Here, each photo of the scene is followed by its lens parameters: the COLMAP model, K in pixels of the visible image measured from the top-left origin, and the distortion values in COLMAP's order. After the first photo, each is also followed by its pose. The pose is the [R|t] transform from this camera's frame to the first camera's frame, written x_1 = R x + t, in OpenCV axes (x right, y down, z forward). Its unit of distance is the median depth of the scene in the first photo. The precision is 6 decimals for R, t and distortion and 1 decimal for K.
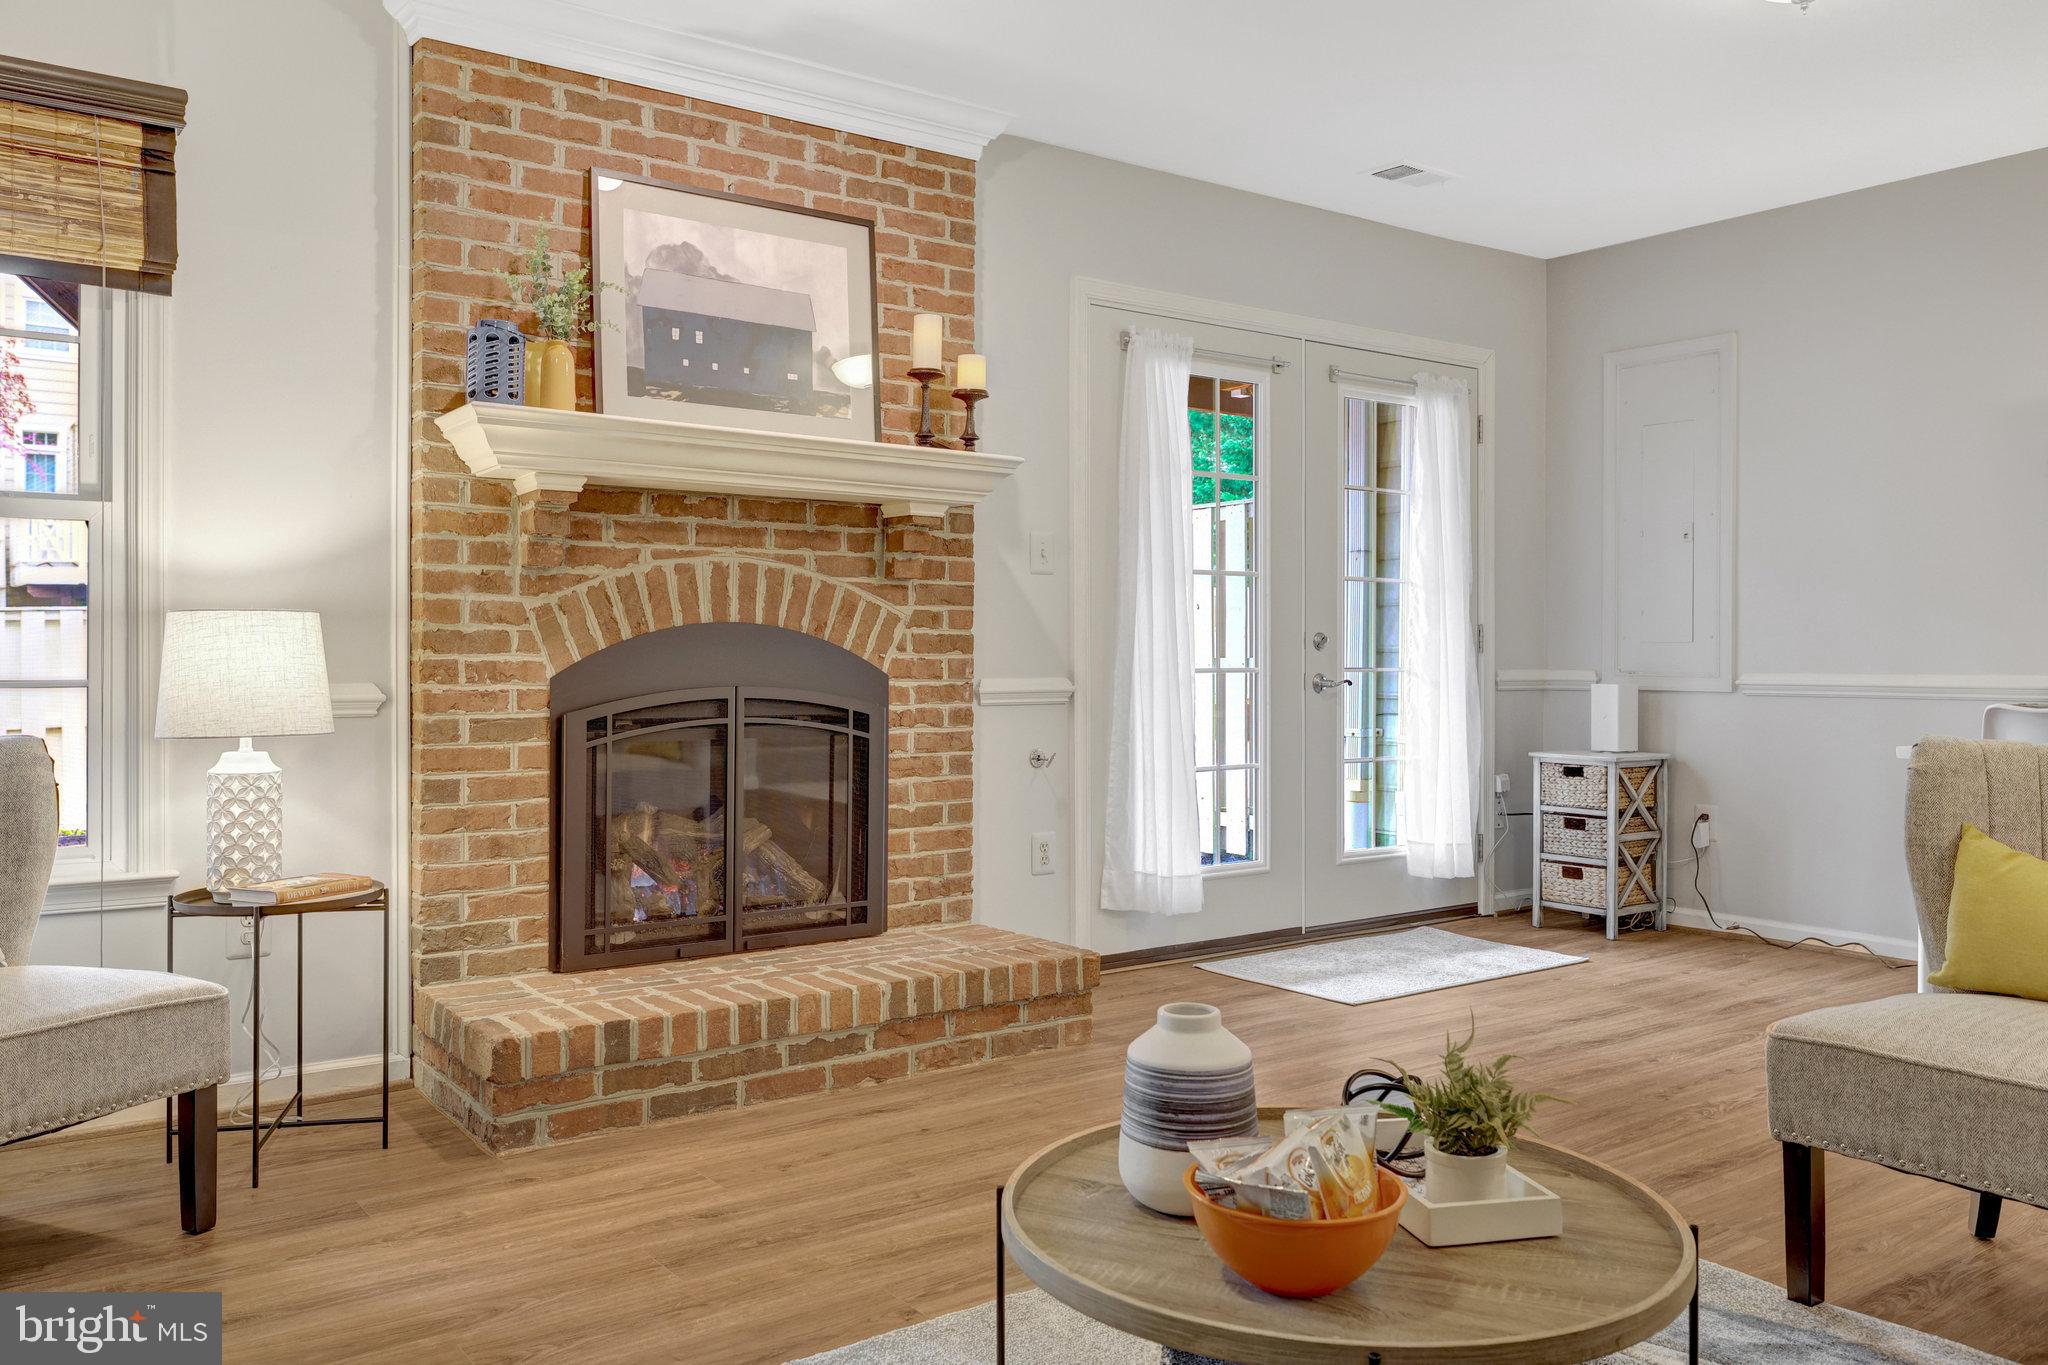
lens RADIAL K [[1568.3, 0, 1025.0], [0, 1568.3, 673.0], [0, 0, 1]] dist [-0.006911, 0.002232]
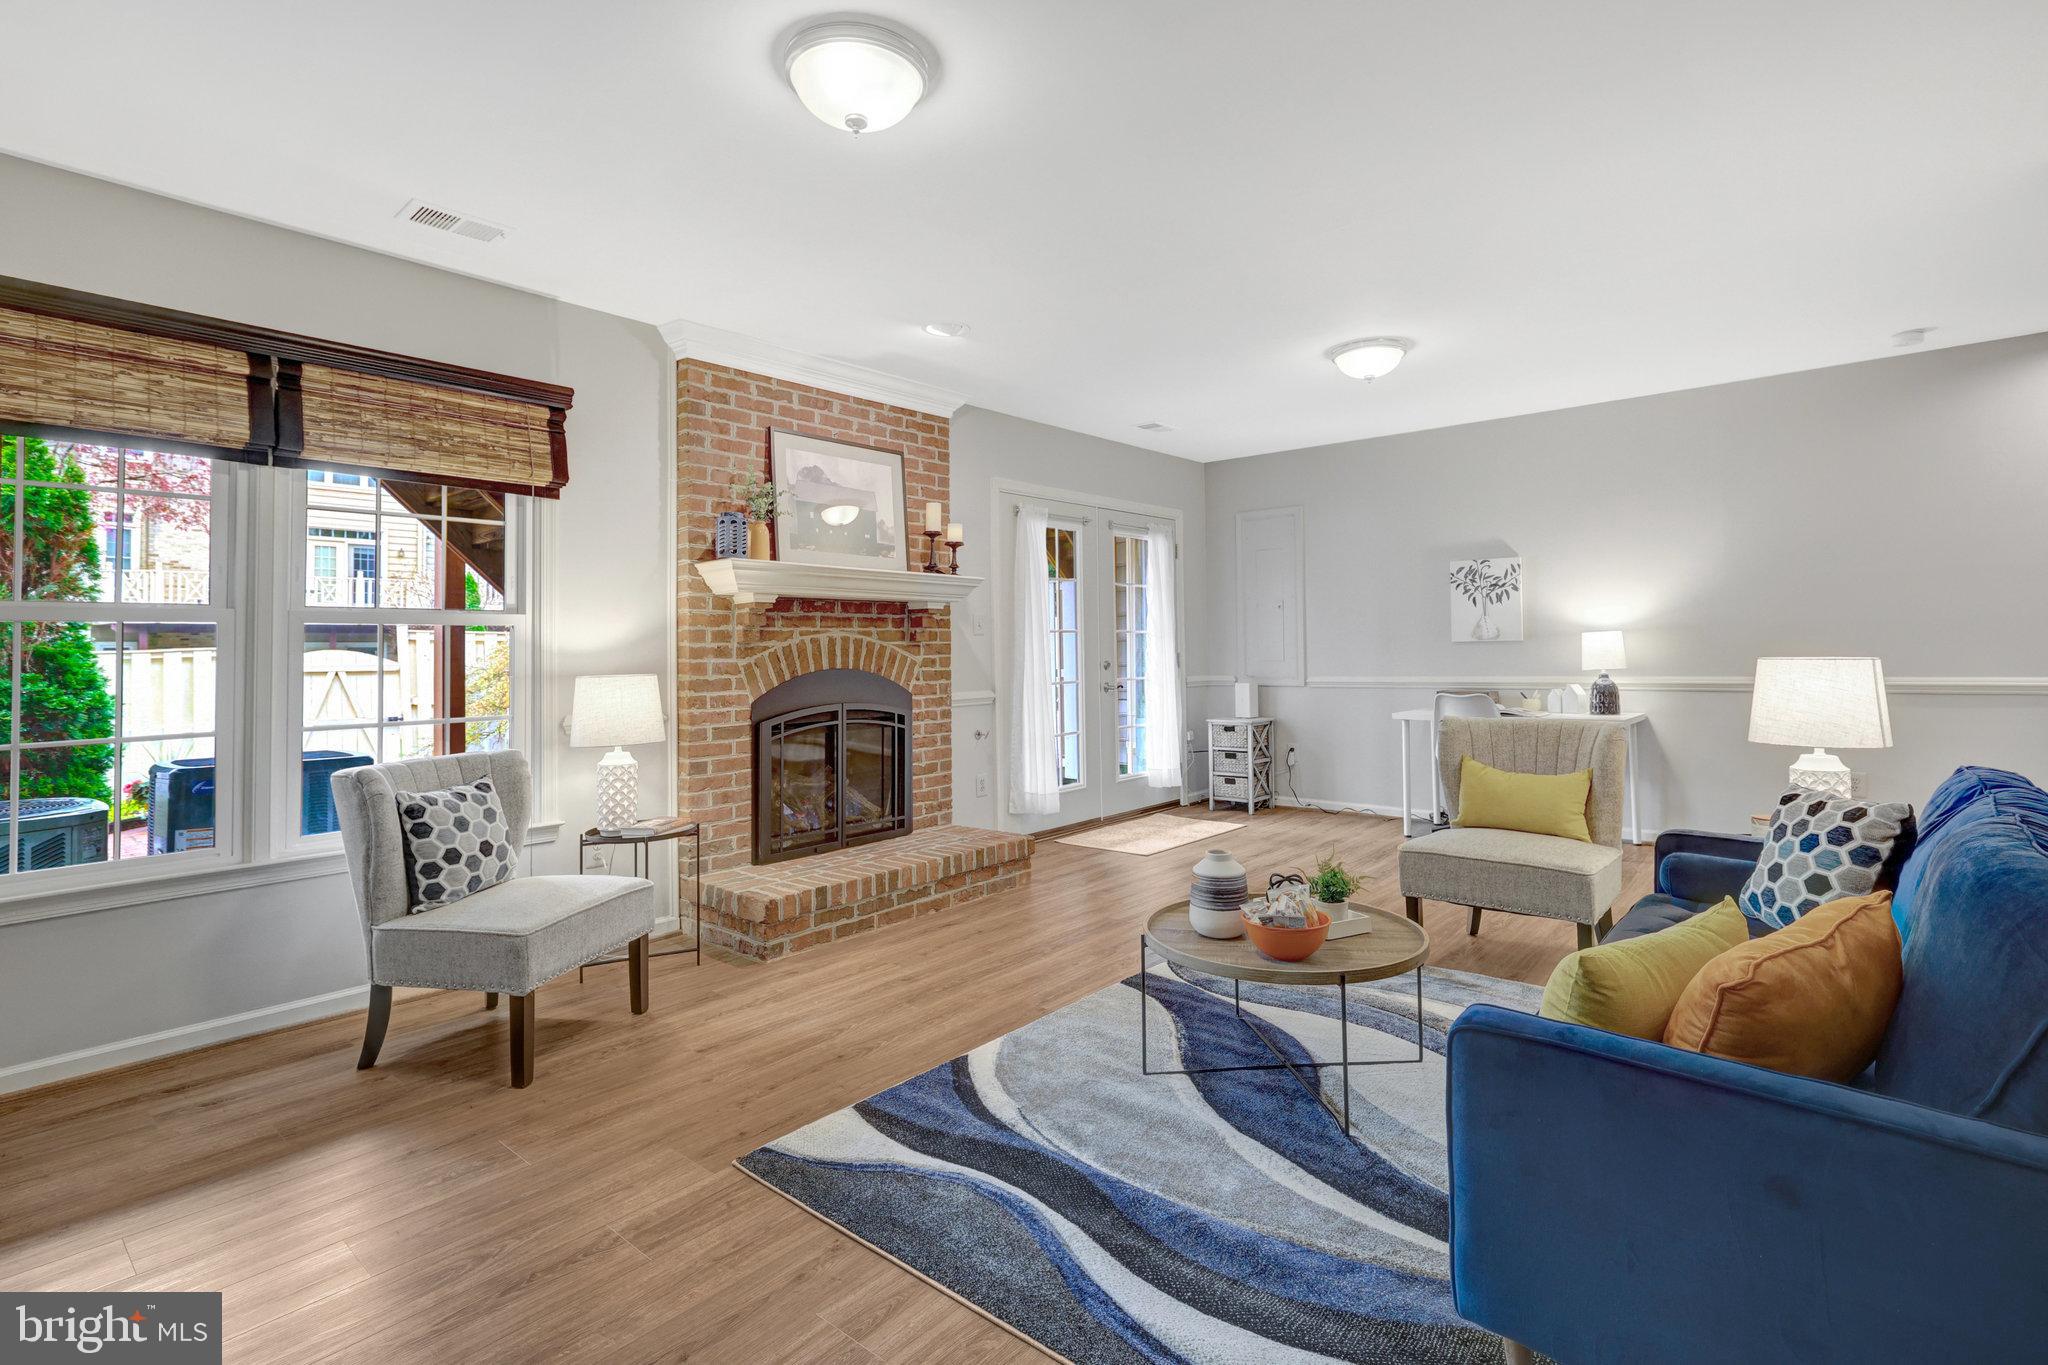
lens RADIAL K [[985.7, 0, 1020.4], [0, 985.7, 635.0], [0, 0, 1]] dist [-0.005111, -0.000032]
pose [[0.973948, -0.015761, 0.226222, -0.251818], [0.022232, 0.999412, -0.026088, -0.038701], [-0.225677, 0.030438, 0.973726, -0.190026]]
